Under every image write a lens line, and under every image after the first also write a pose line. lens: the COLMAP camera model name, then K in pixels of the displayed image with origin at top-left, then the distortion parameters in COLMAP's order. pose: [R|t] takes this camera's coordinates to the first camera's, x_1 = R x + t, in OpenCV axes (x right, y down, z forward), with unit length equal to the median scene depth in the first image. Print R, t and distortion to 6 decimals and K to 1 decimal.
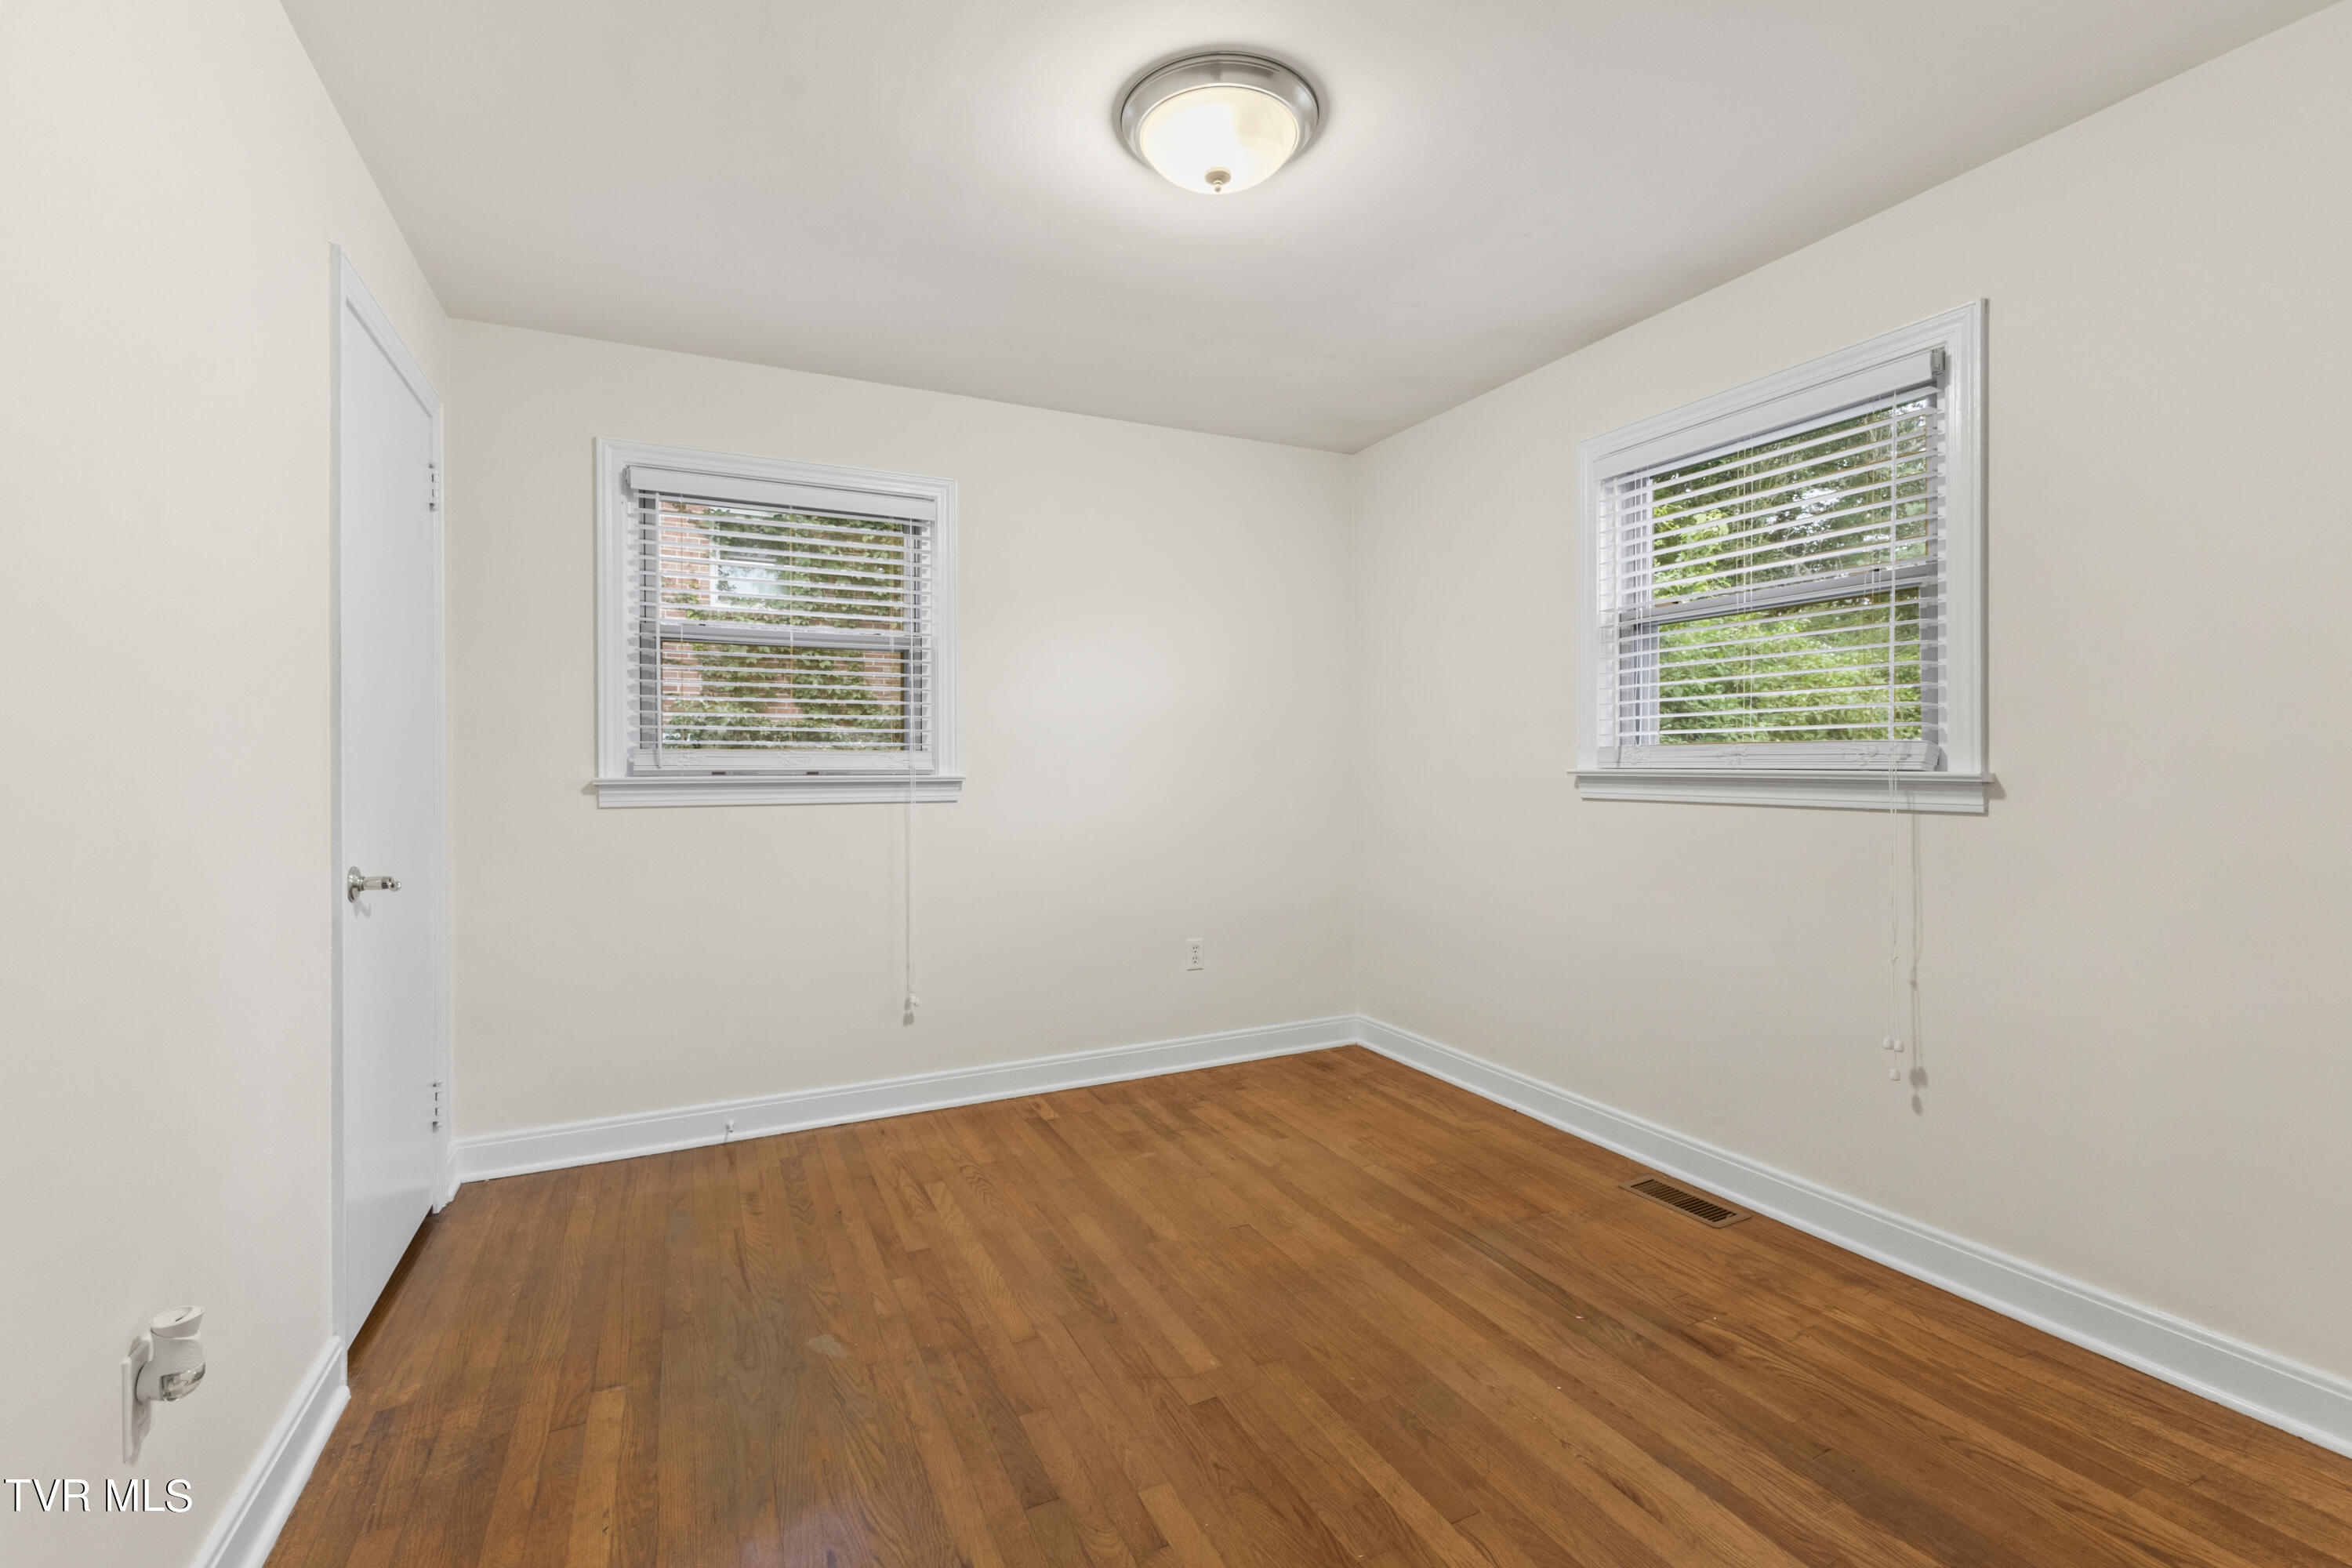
lens RADIAL K [[1011.6, 0, 1176.3], [0, 1011.6, 778.1], [0, 0, 1]] dist [0.008878, -0.000272]
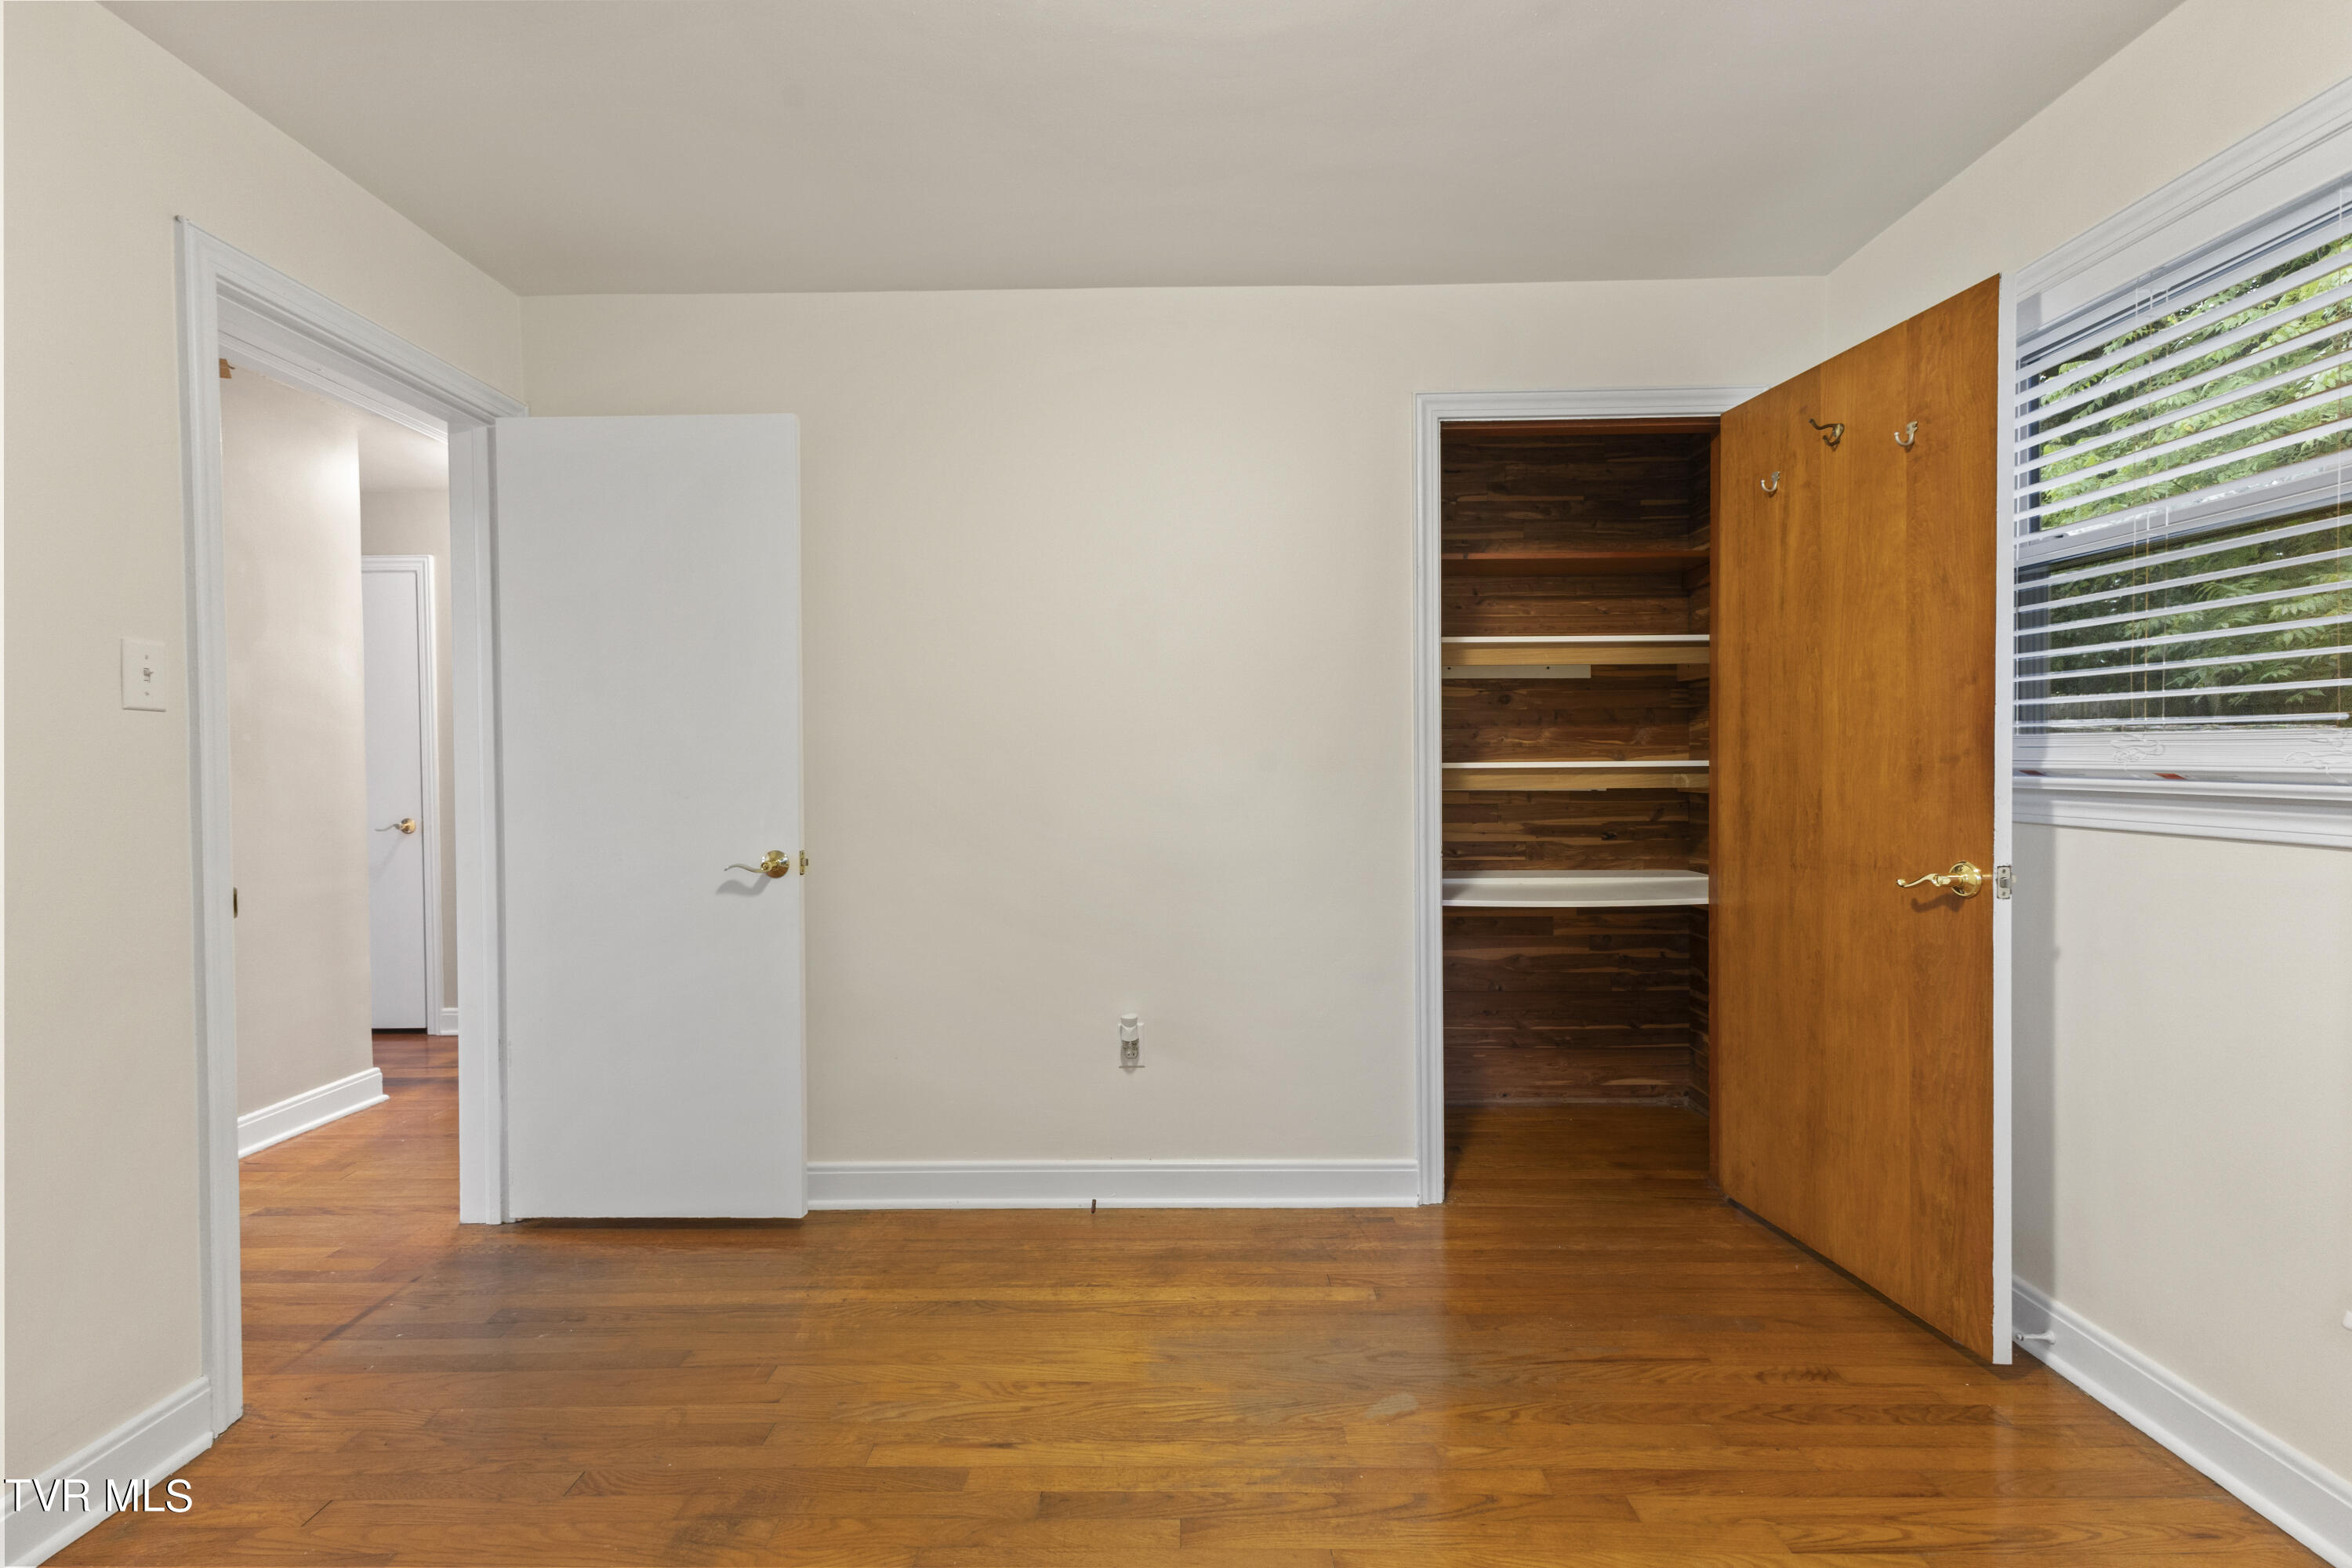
lens RADIAL K [[1011.6, 0, 1176.3], [0, 1011.6, 778.1], [0, 0, 1]] dist [0.008878, -0.000272]
pose [[-0.445302, 0.026315, -0.894994, 0.460367], [-0.003389, 0.999511, 0.031074, -0.024749], [0.895374, 0.016871, -0.444995, 1.040784]]
